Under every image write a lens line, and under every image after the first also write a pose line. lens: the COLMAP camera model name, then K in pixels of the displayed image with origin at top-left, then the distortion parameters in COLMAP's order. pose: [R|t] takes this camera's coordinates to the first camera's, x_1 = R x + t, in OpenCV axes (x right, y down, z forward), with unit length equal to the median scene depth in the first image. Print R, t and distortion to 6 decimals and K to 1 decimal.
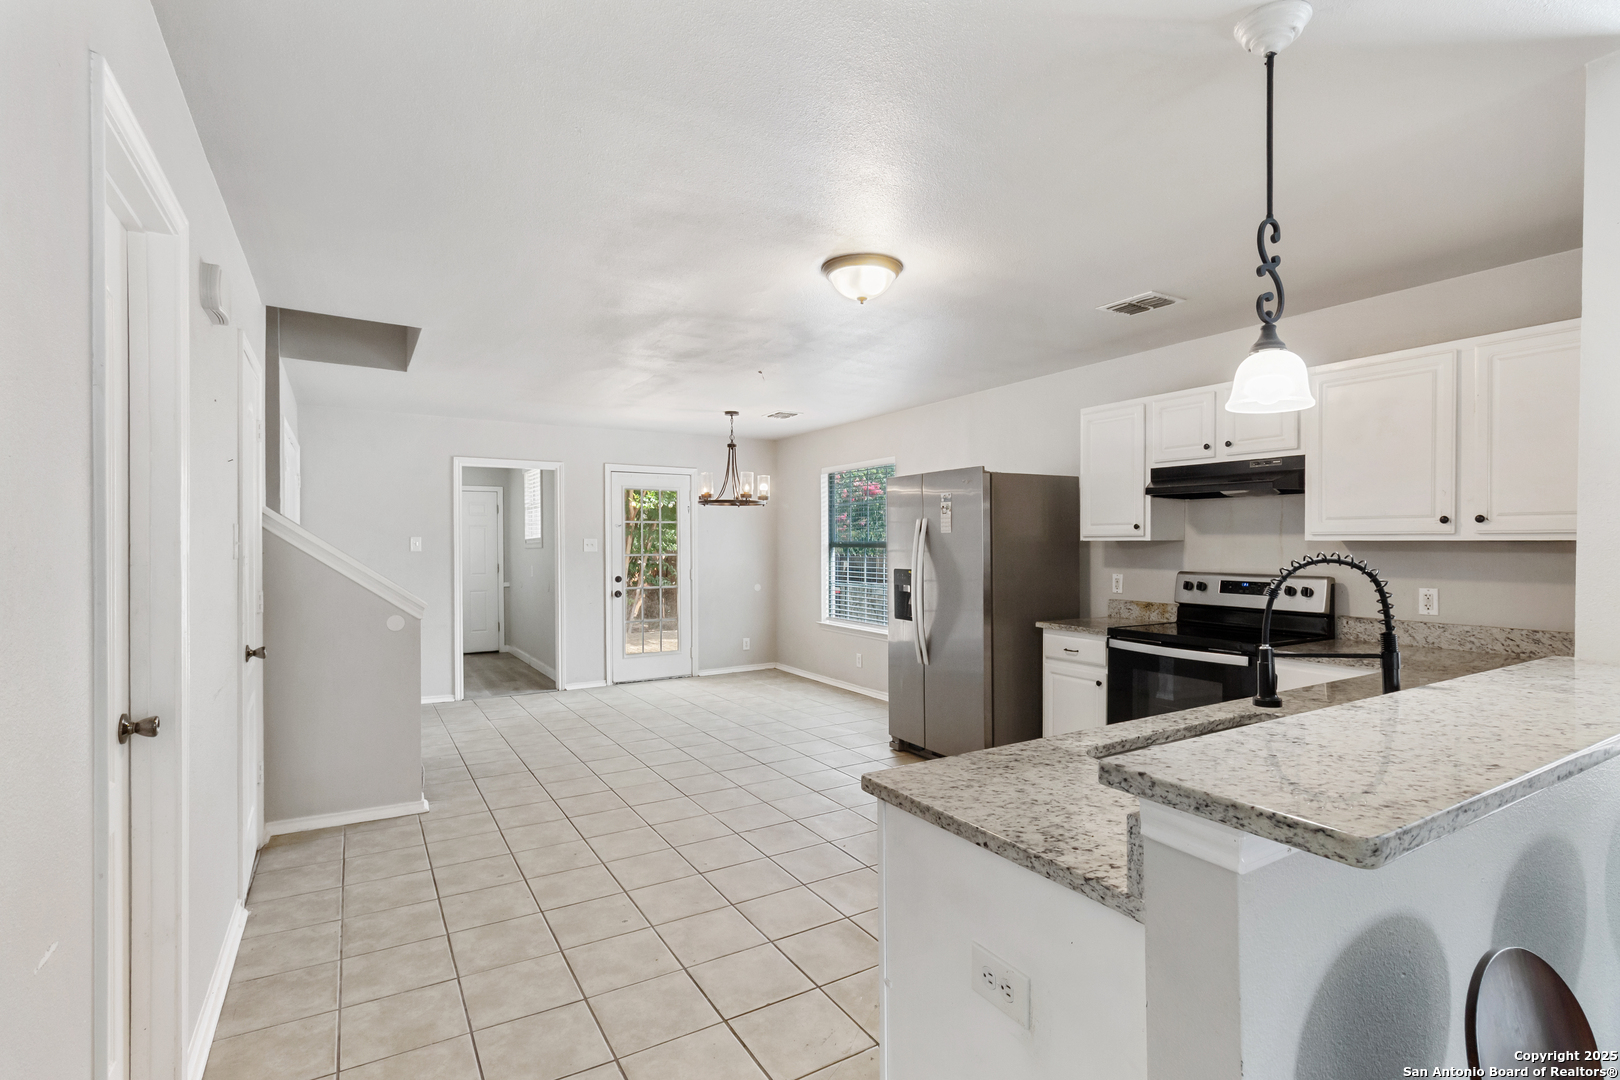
lens RADIAL K [[767.4, 0, 803.7], [0, 767.4, 537.3], [0, 0, 1]] dist [0.003766, -0.000381]
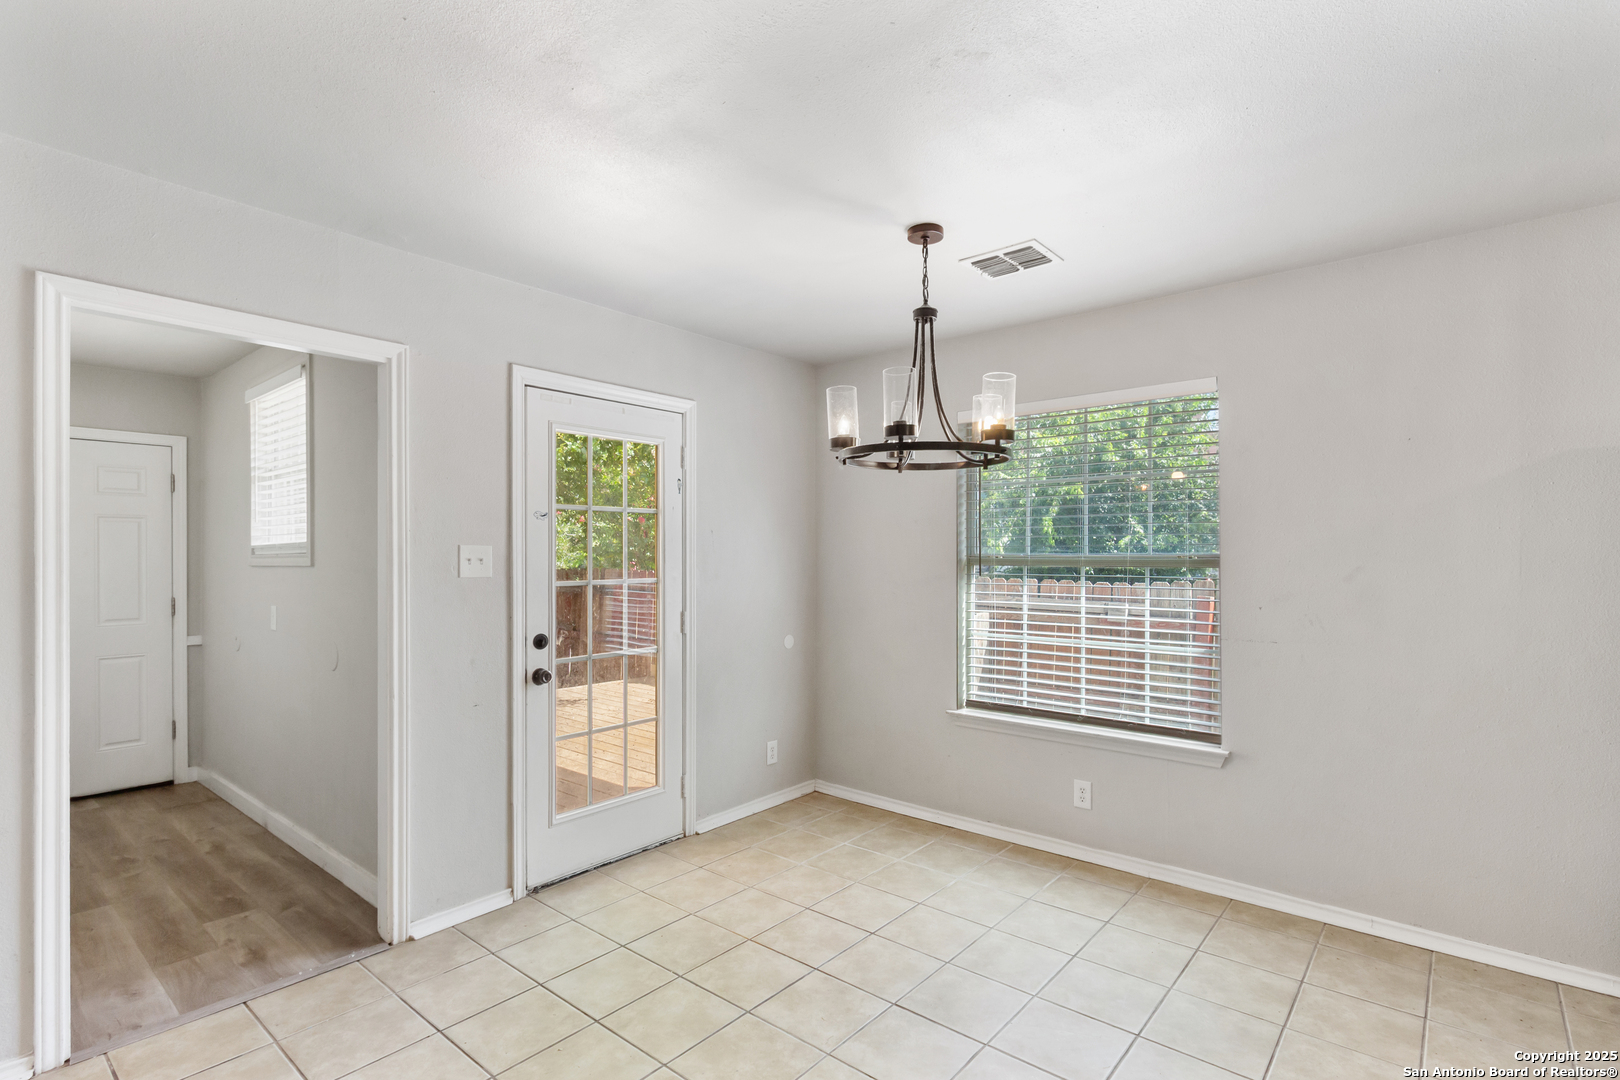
lens RADIAL K [[767.4, 0, 817.6], [0, 767.4, 548.3], [0, 0, 1]] dist [0.003766, -0.000381]
pose [[0.942343, 0.007390, 0.334567, -0.225076], [-0.006322, 0.999971, -0.004280, 0.004059], [-0.334589, 0.001918, 0.942362, 0.517022]]
